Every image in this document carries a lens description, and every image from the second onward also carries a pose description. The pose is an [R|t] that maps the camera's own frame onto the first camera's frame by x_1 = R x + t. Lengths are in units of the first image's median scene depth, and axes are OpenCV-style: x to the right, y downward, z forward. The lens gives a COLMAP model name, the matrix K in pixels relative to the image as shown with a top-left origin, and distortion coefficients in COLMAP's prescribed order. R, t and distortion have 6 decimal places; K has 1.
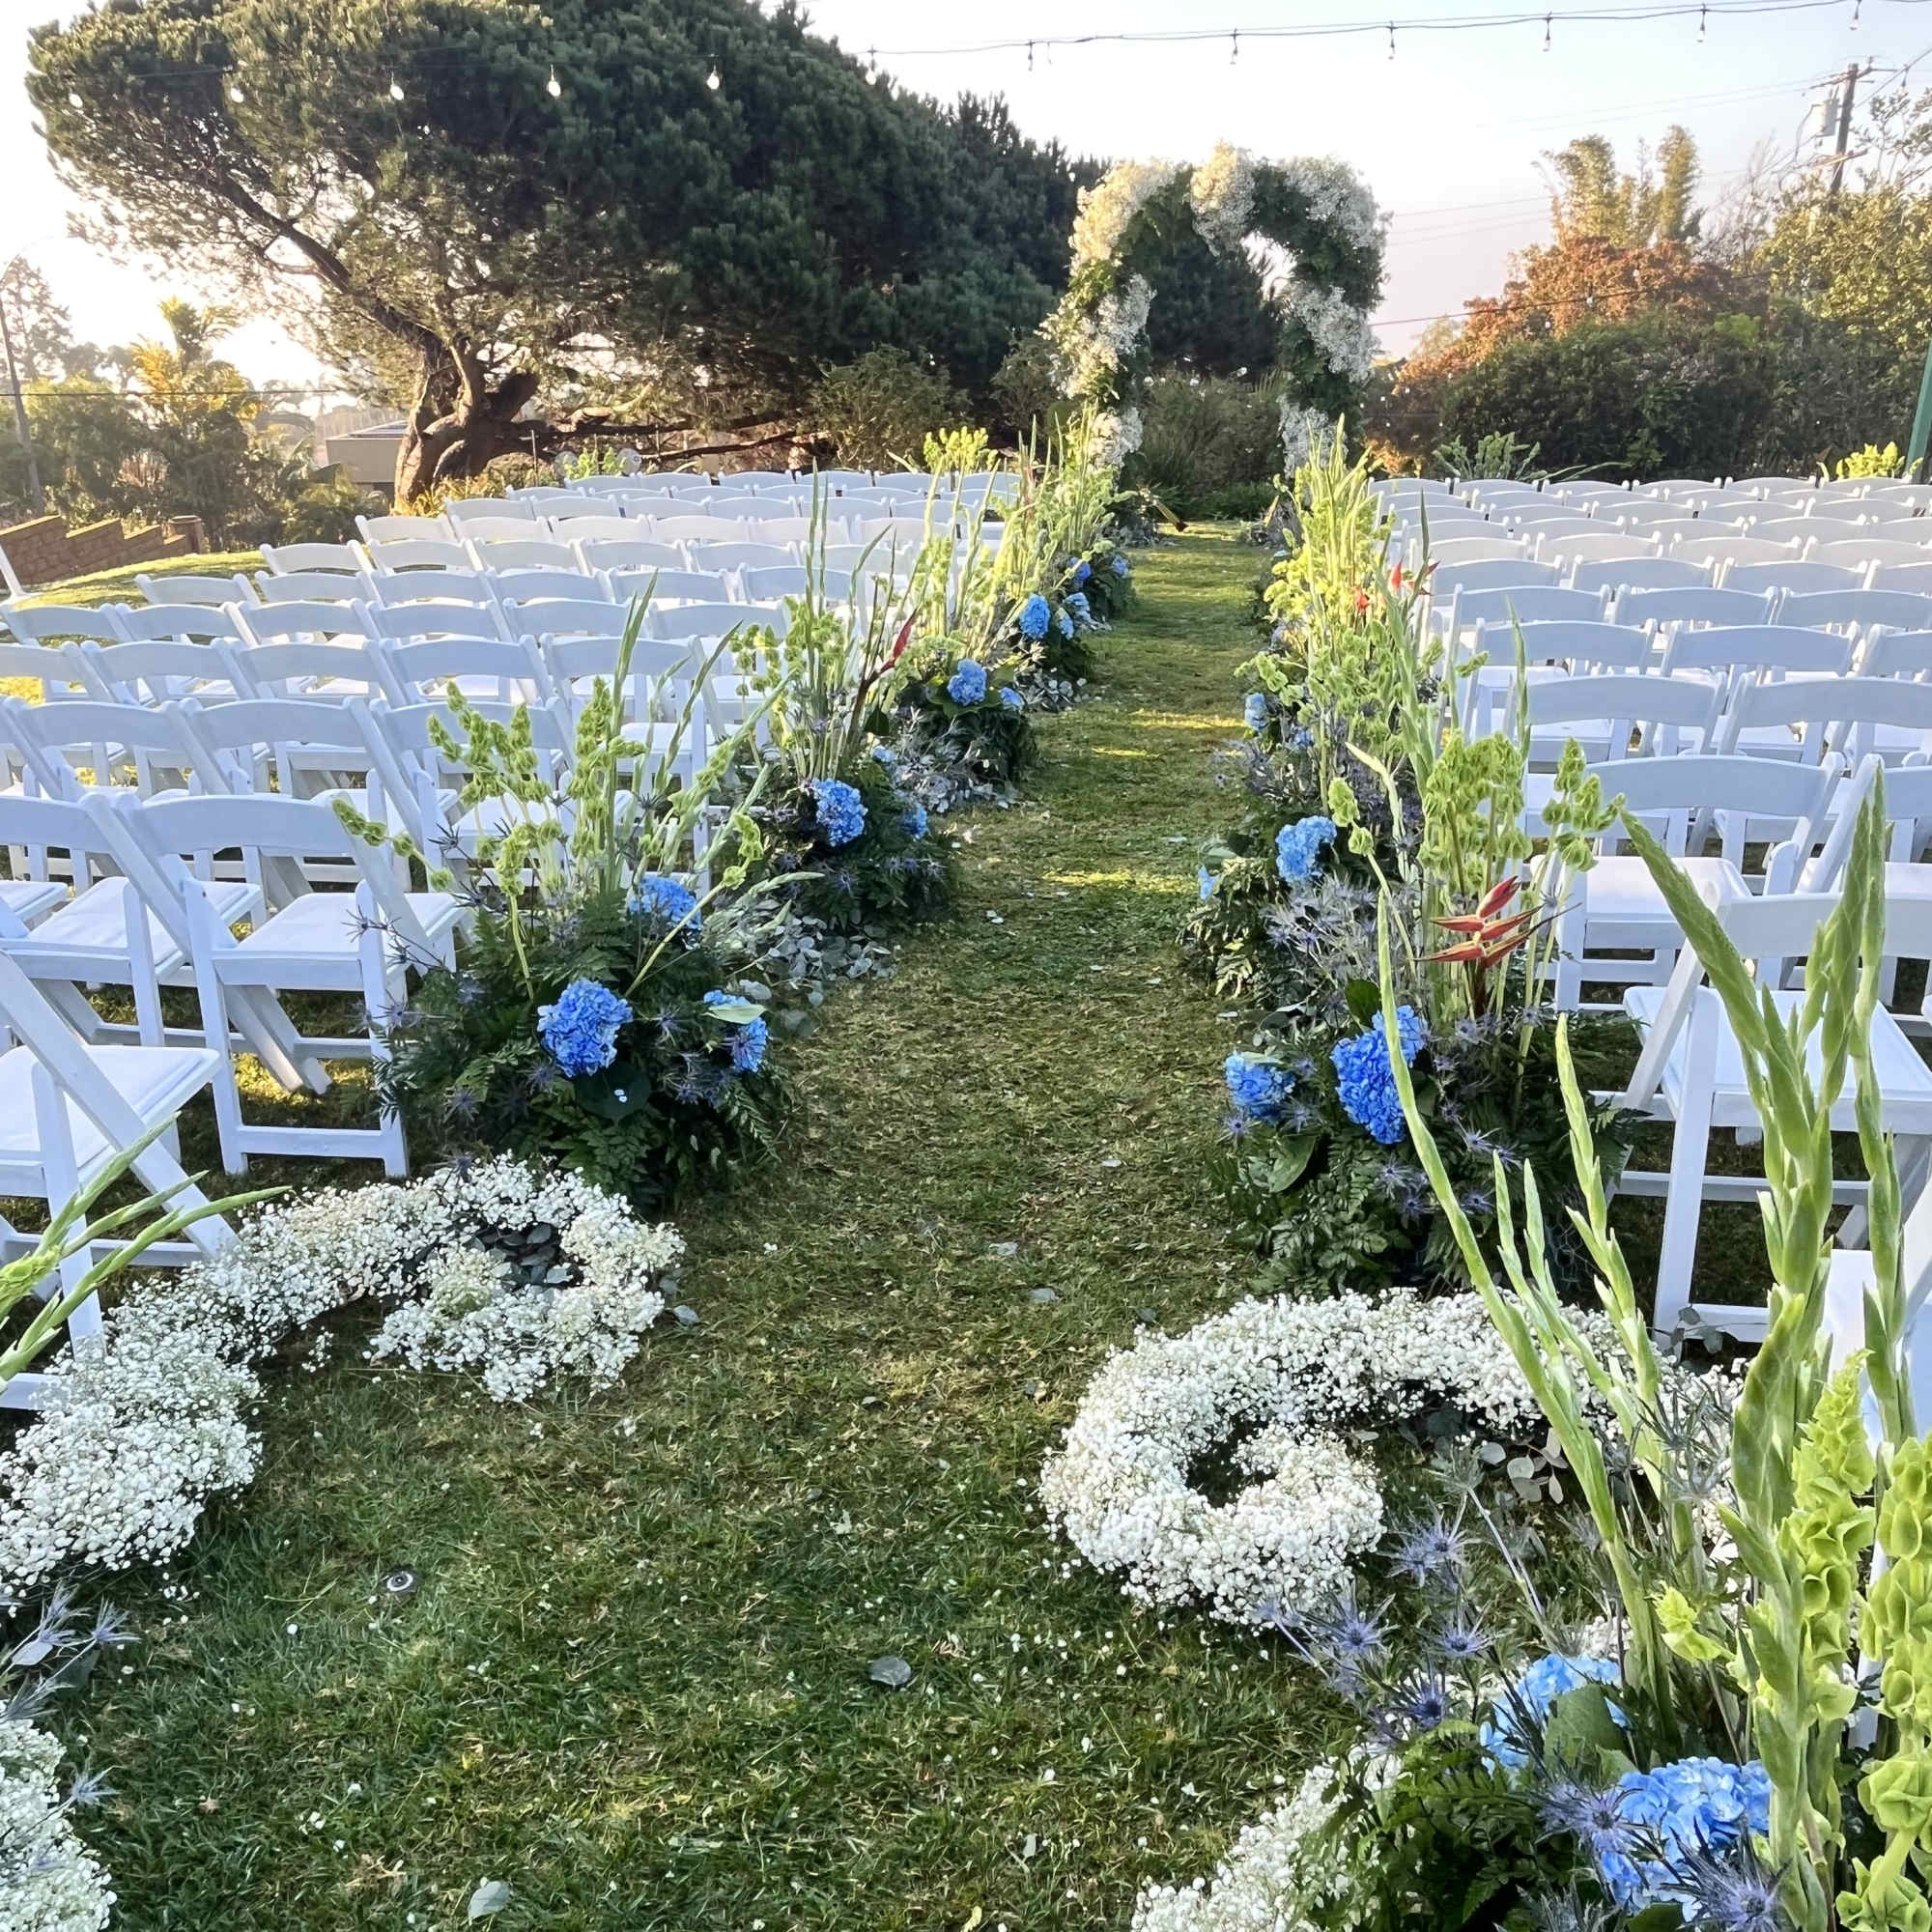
lens RADIAL K [[1658.2, 0, 955.1], [0, 1658.2, 955.2], [0, 0, 1]] dist [-0.002650, -0.002825]
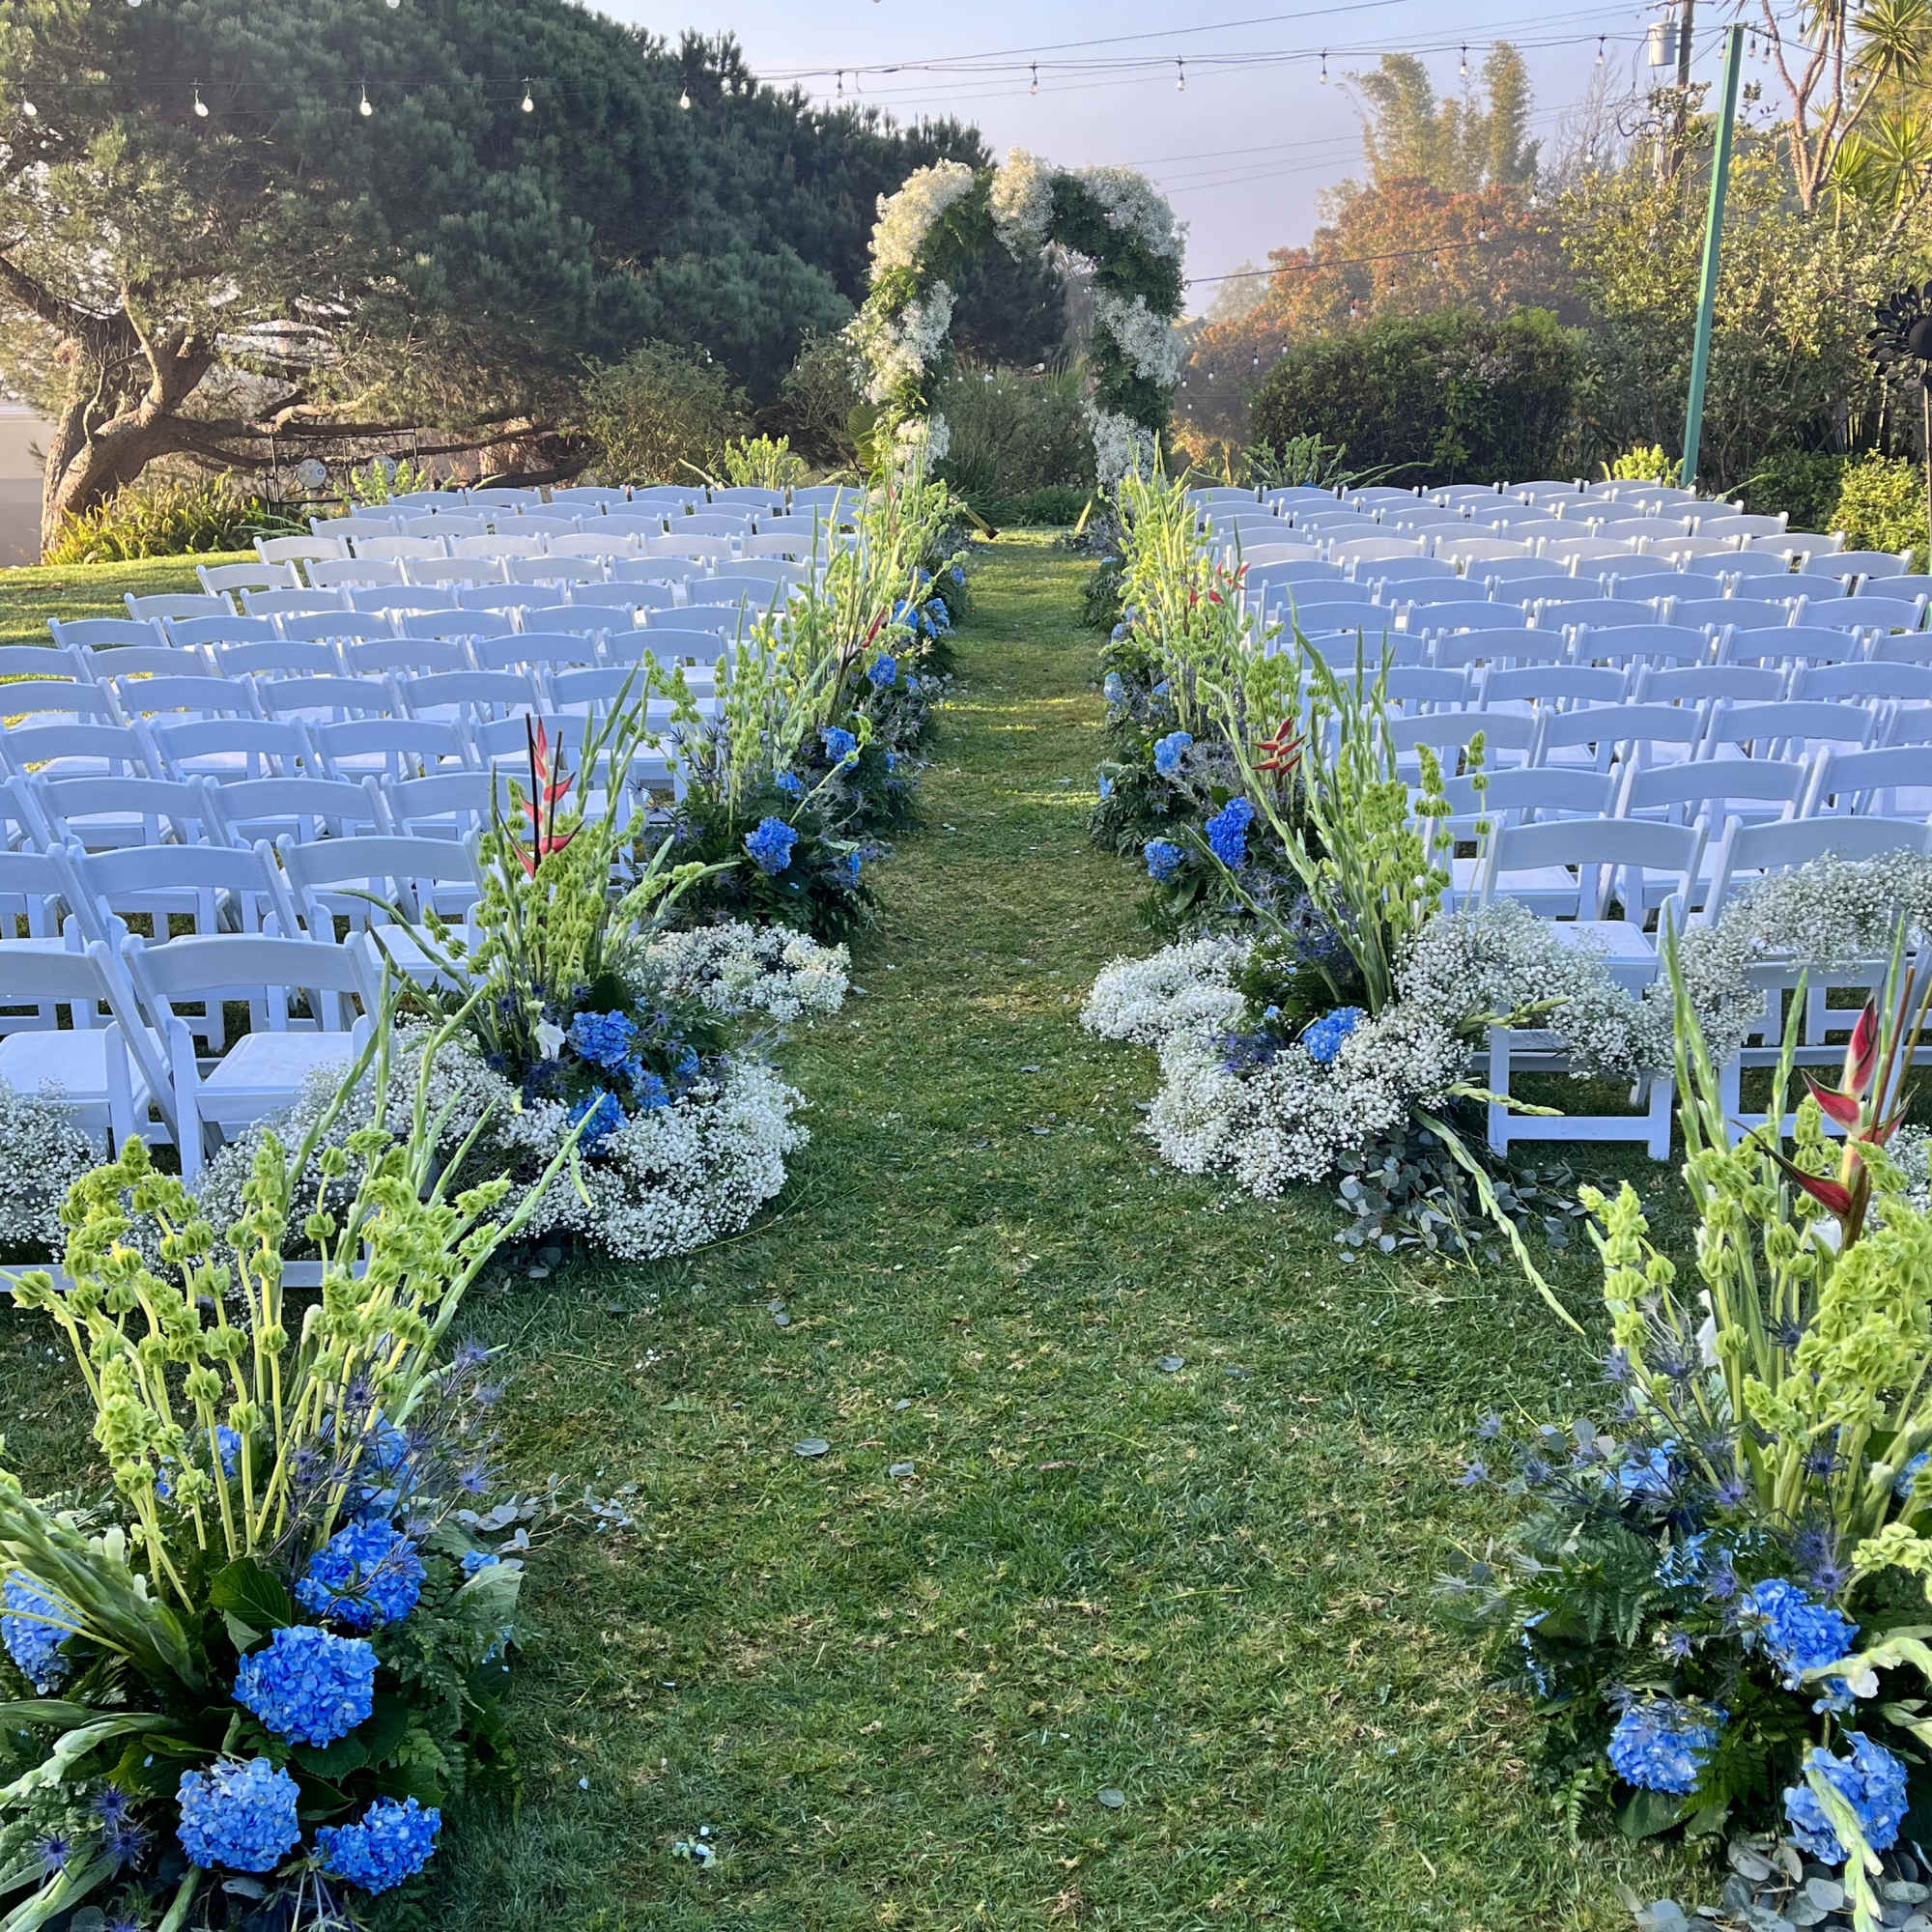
lens RADIAL K [[2260.9, 0, 984.3], [0, 2260.9, 975.6], [0, 0, 1]] dist [0.034088, 0.000000]
pose [[0.987398, -0.045597, 0.151544, -0.086828], [0.054174, 0.997126, -0.052959, 0.073730], [-0.148694, 0.060502, 0.987031, -0.308937]]
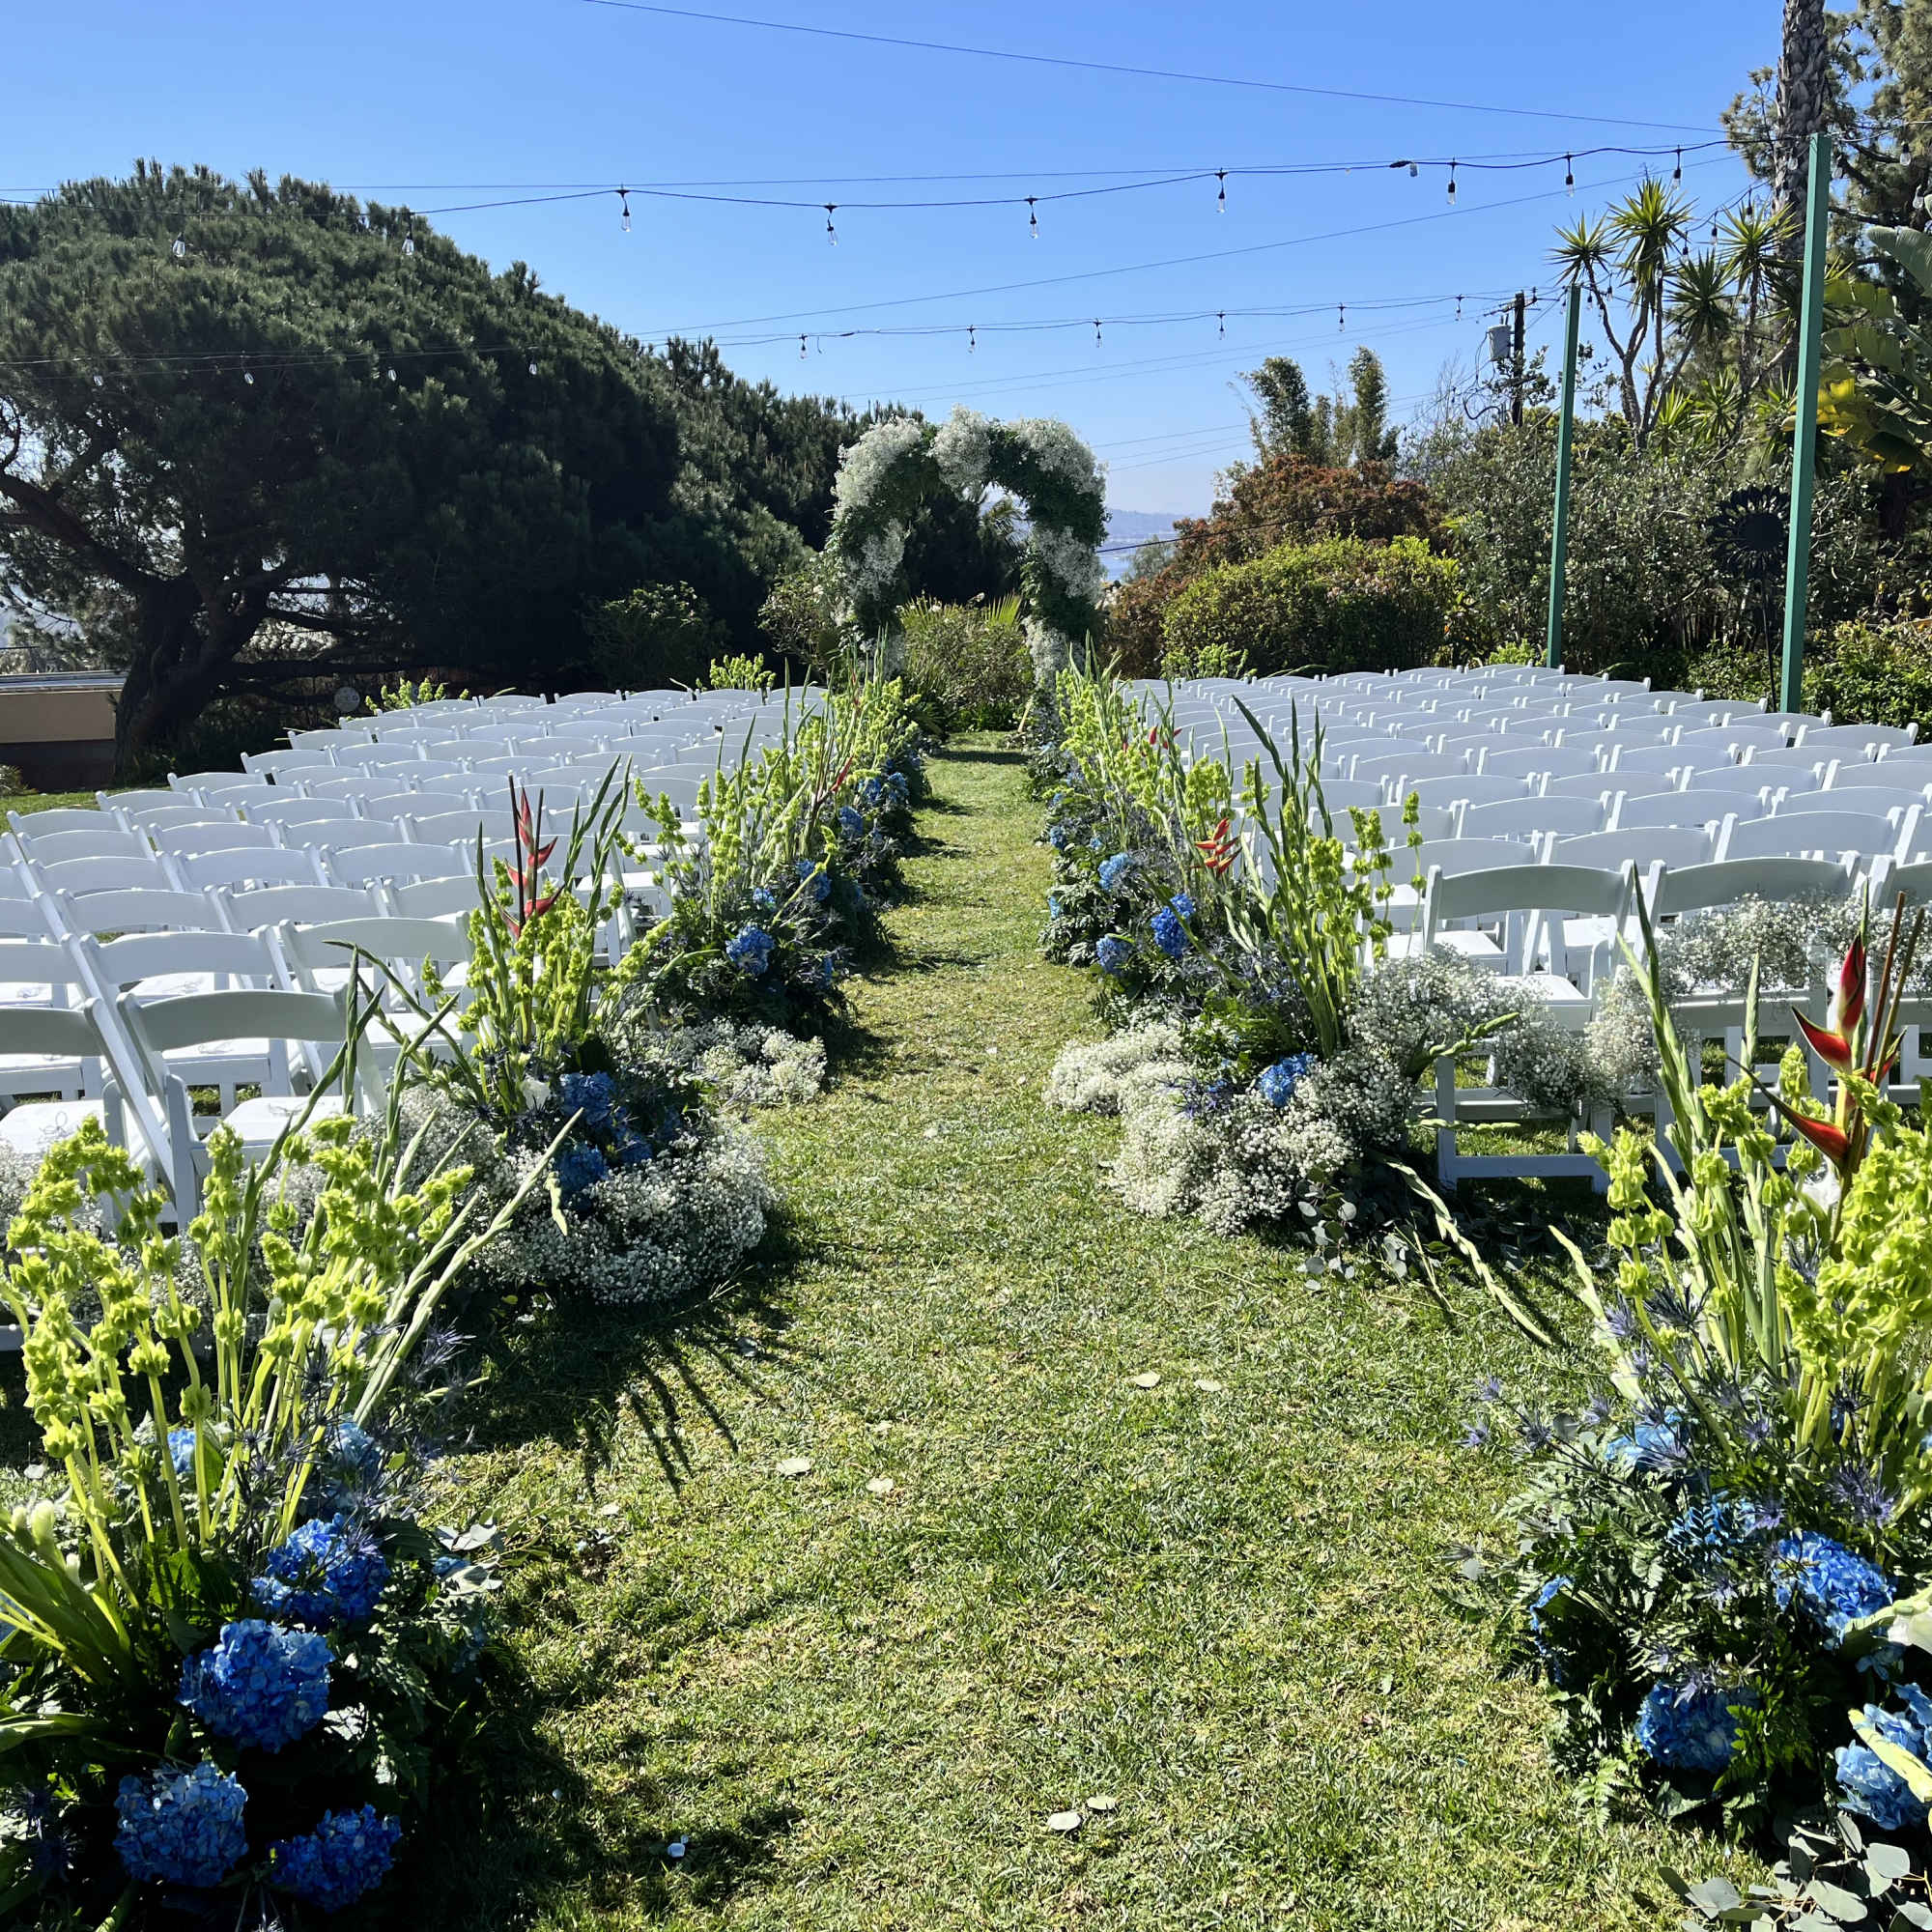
lens RADIAL K [[1973.0, 0, 956.8], [0, 1973.0, 967.3], [0, 0, 1]] dist [0.037599, 0.000000]
pose [[0.984998, -0.054344, 0.163787, -0.084734], [0.079082, 0.985741, -0.148528, 0.095391], [-0.153379, 0.159253, 0.975250, -0.273492]]
